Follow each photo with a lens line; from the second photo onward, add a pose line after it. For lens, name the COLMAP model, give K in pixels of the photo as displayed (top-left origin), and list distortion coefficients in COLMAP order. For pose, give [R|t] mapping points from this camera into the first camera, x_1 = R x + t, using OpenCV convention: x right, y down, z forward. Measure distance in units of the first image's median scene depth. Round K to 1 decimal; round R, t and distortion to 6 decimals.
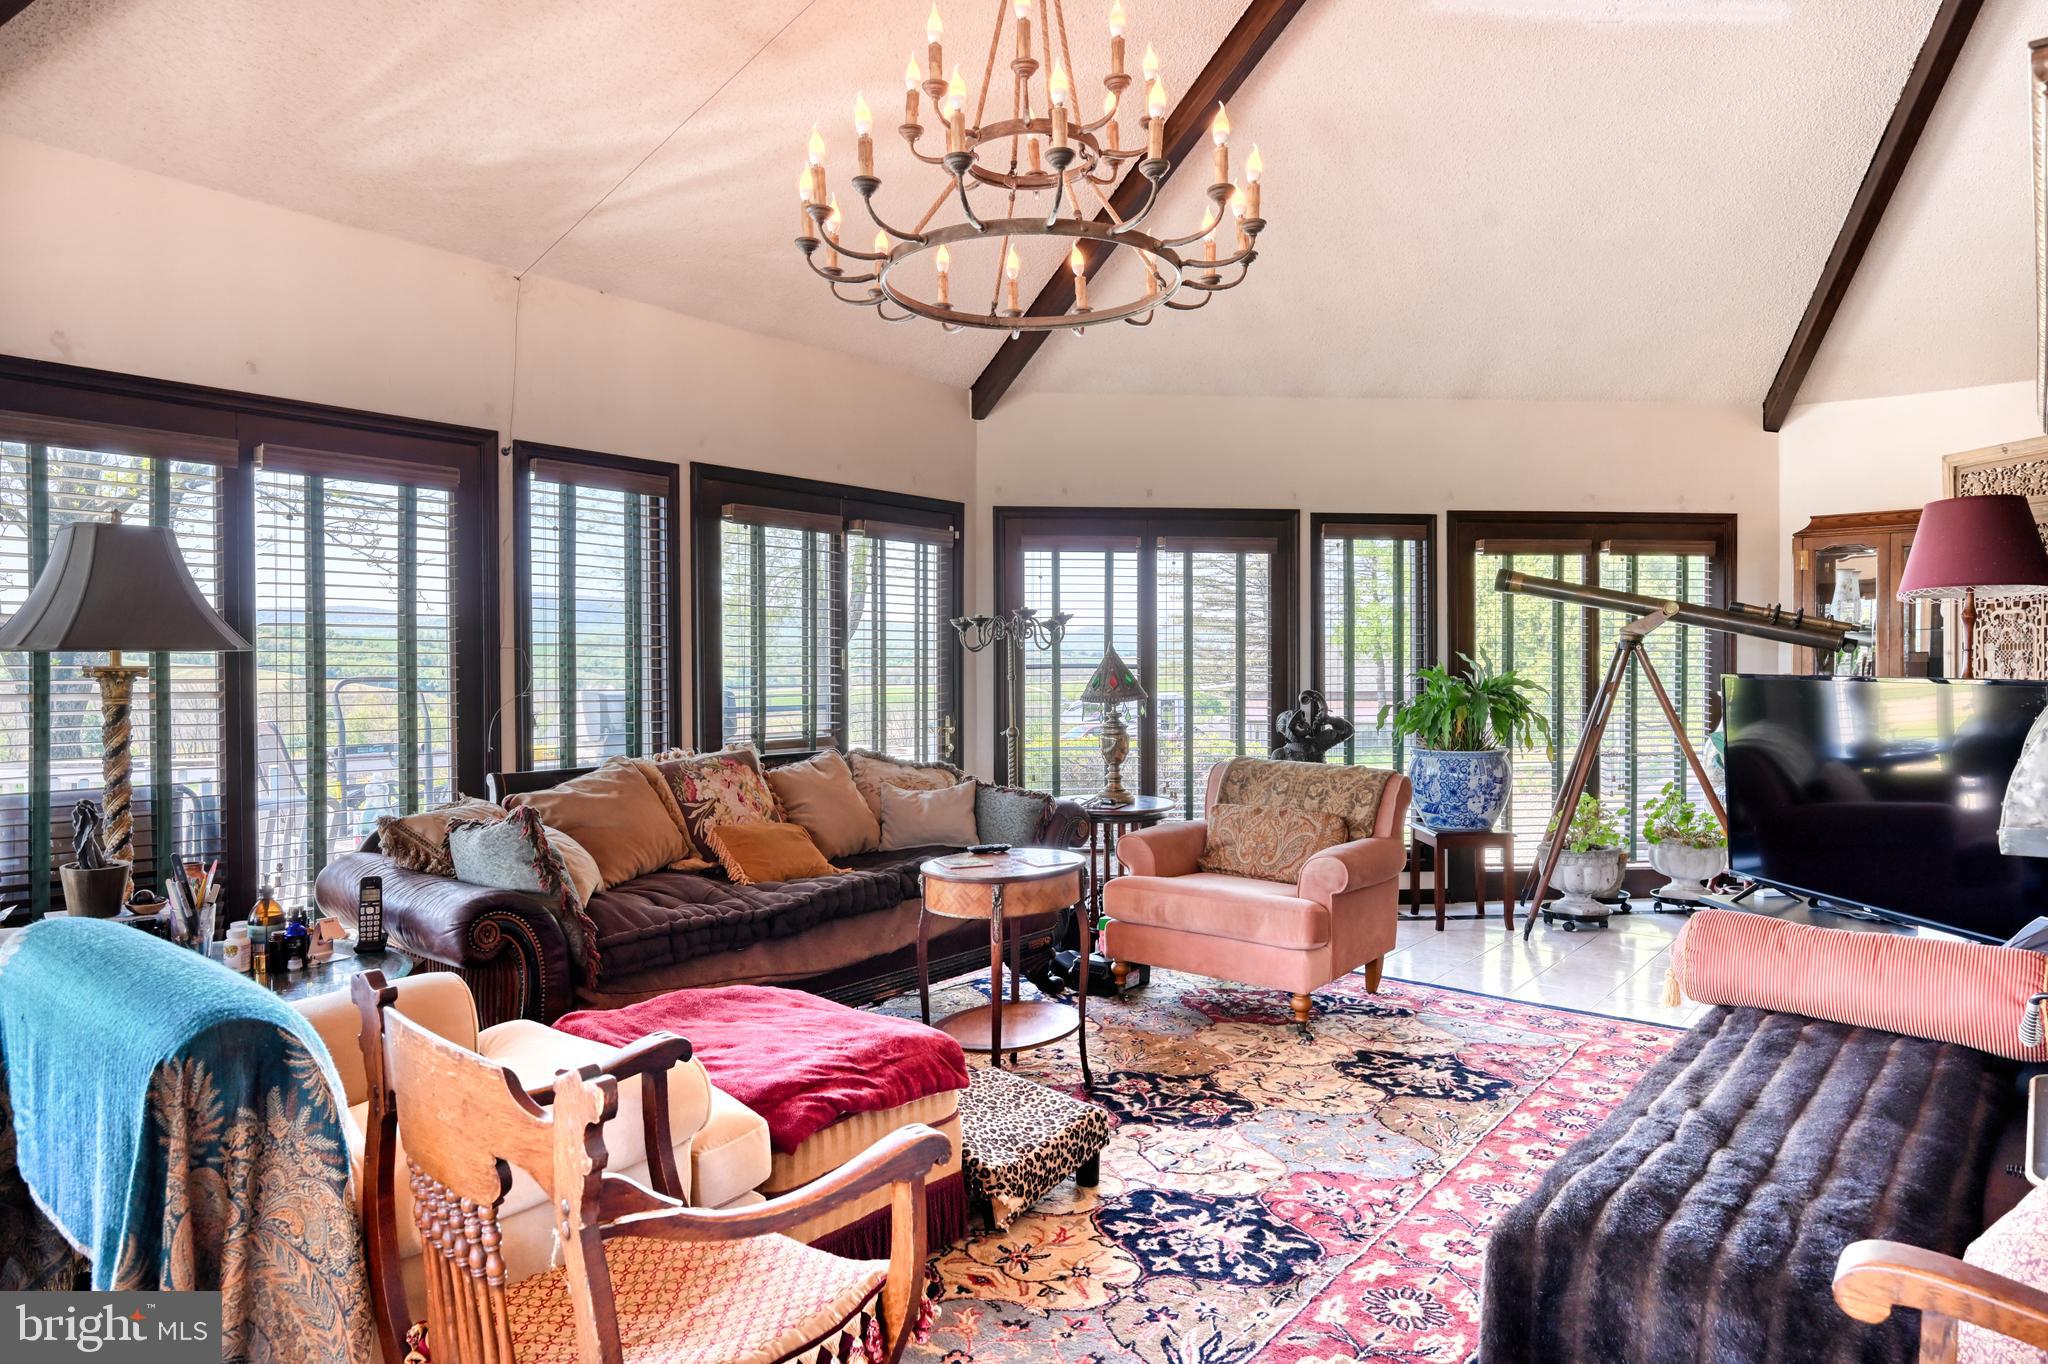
lens RADIAL K [[1206.0, 0, 1024.0], [0, 1206.0, 682.0], [0, 0, 1]] dist [0.001510, 0.000265]
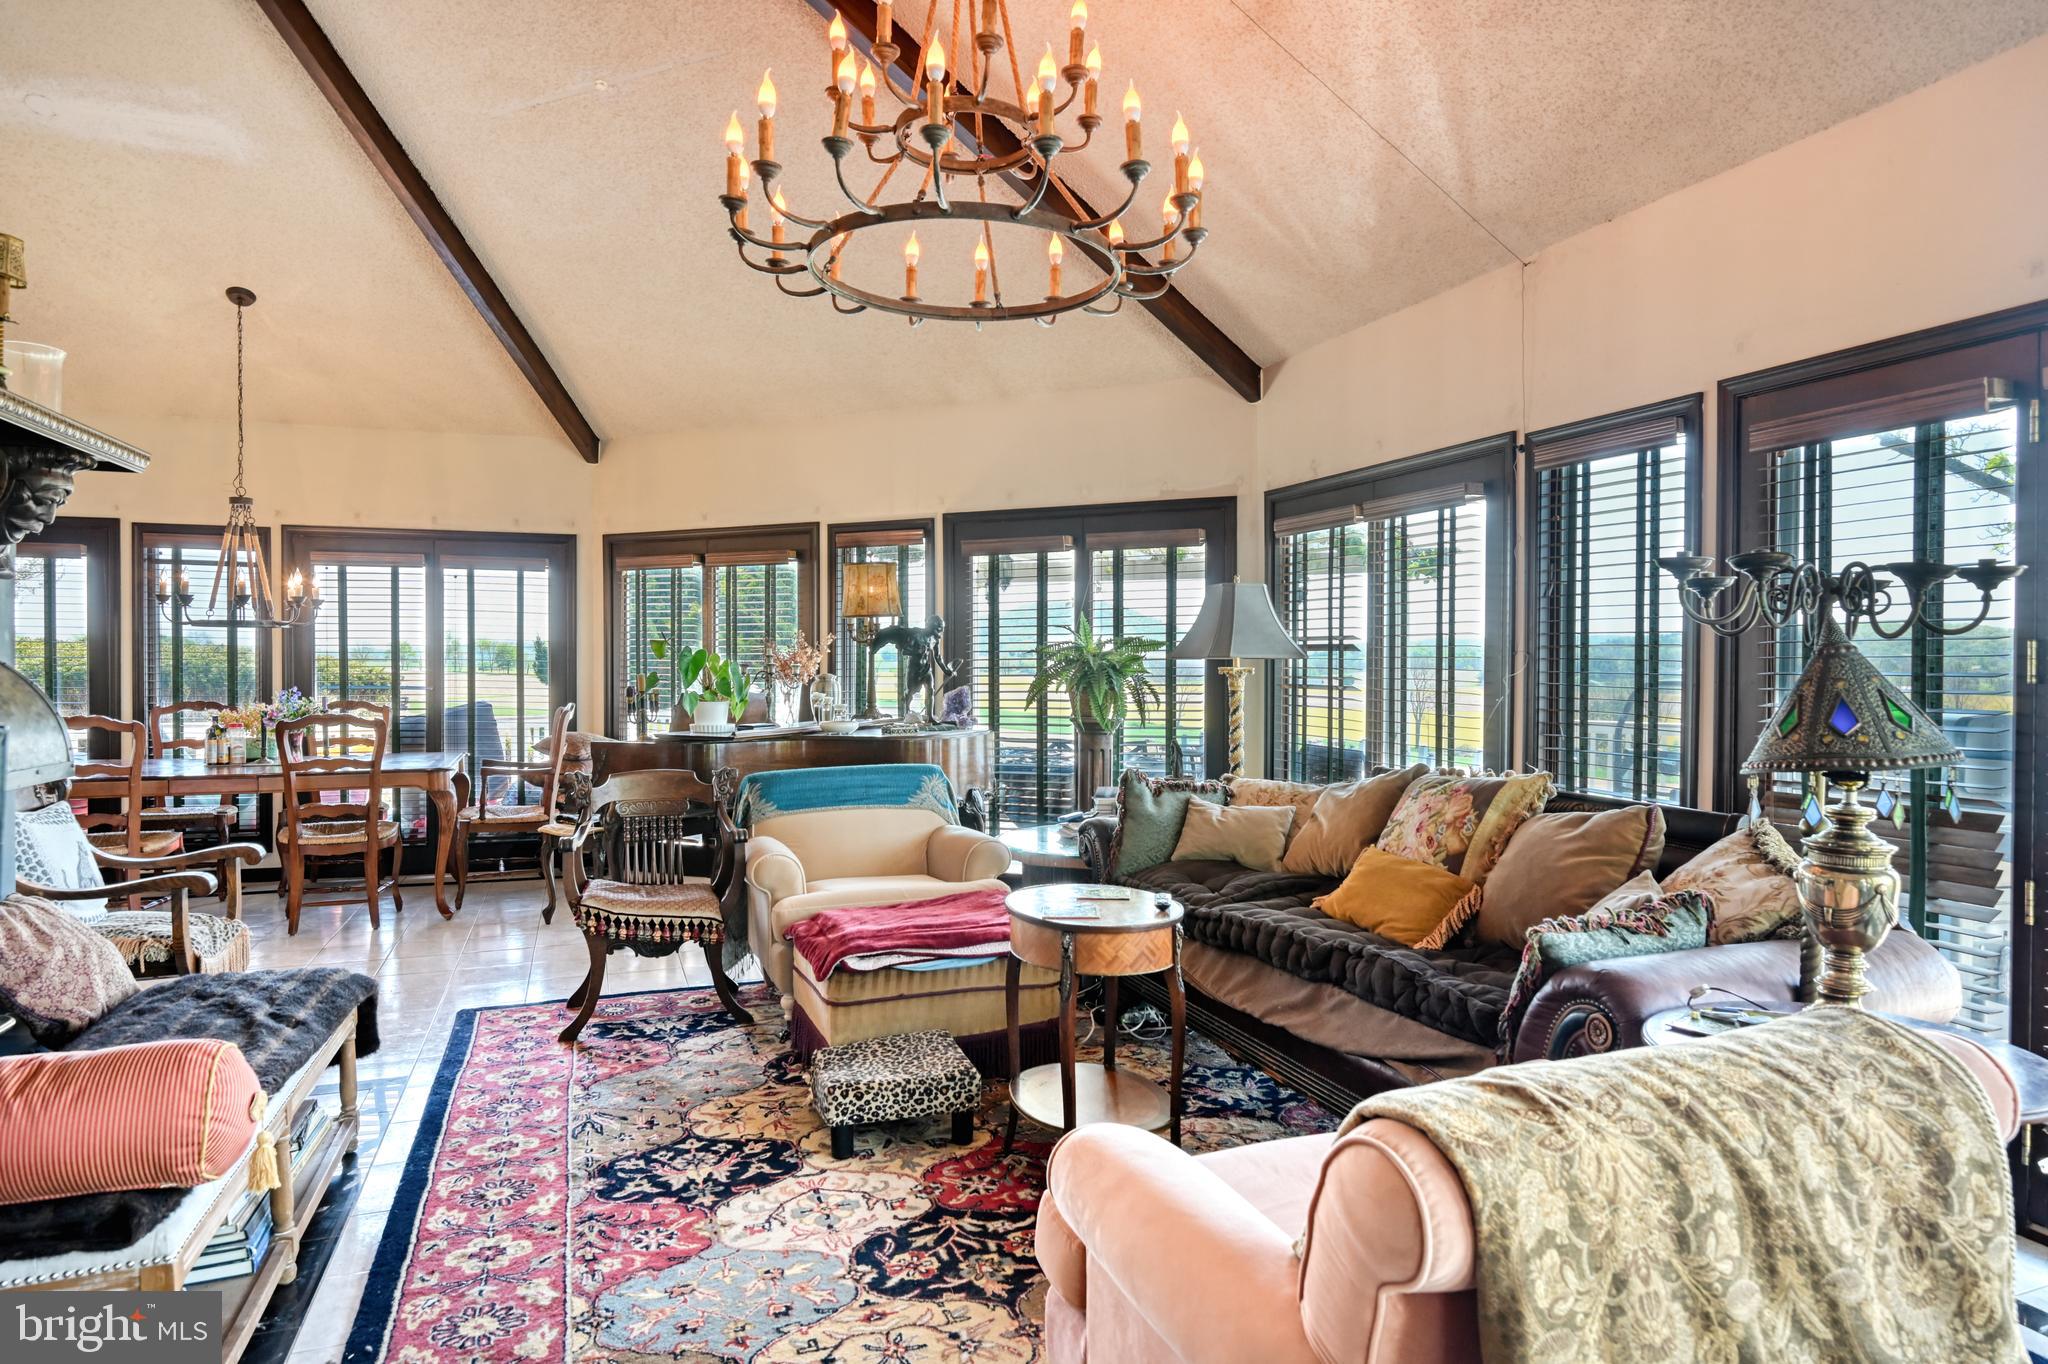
lens RADIAL K [[1206.0, 0, 1024.0], [0, 1206.0, 682.0], [0, 0, 1]] dist [0.001510, 0.000265]
pose [[-0.512804, 0.009029, -0.858459, 0.904361], [-0.013074, 0.999747, 0.018325, -0.022916], [0.858406, 0.020620, -0.512556, 1.724625]]
